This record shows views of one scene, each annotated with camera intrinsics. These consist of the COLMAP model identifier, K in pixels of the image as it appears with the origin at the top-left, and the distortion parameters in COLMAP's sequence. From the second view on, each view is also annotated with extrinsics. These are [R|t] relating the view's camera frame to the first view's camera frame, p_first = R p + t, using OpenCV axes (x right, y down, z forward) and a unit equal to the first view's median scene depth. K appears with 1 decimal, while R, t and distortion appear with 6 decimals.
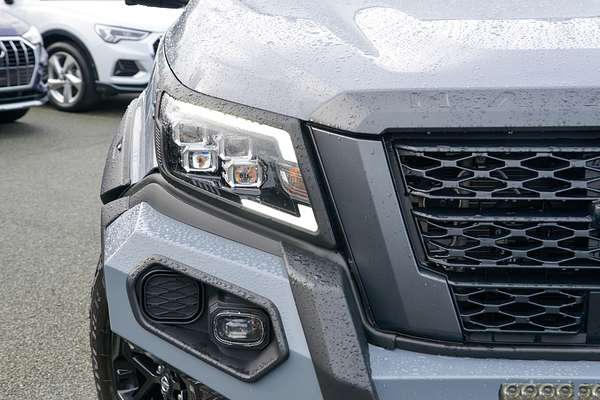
lens RADIAL K [[890.3, 0, 299.1], [0, 890.3, 200.0], [0, 0, 1]] dist [0.212806, 0.000000]
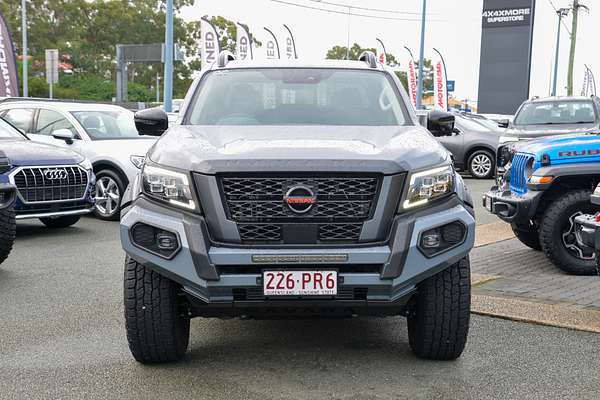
lens RADIAL K [[890.3, 0, 301.9], [0, 890.3, 200.5], [0, 0, 1]] dist [0.212806, 0.000000]
pose [[0.999305, -0.007758, -0.036453, 0.449685], [0.002197, 0.988653, -0.150198, 0.422834], [0.037205, 0.150014, 0.987984, -1.749438]]
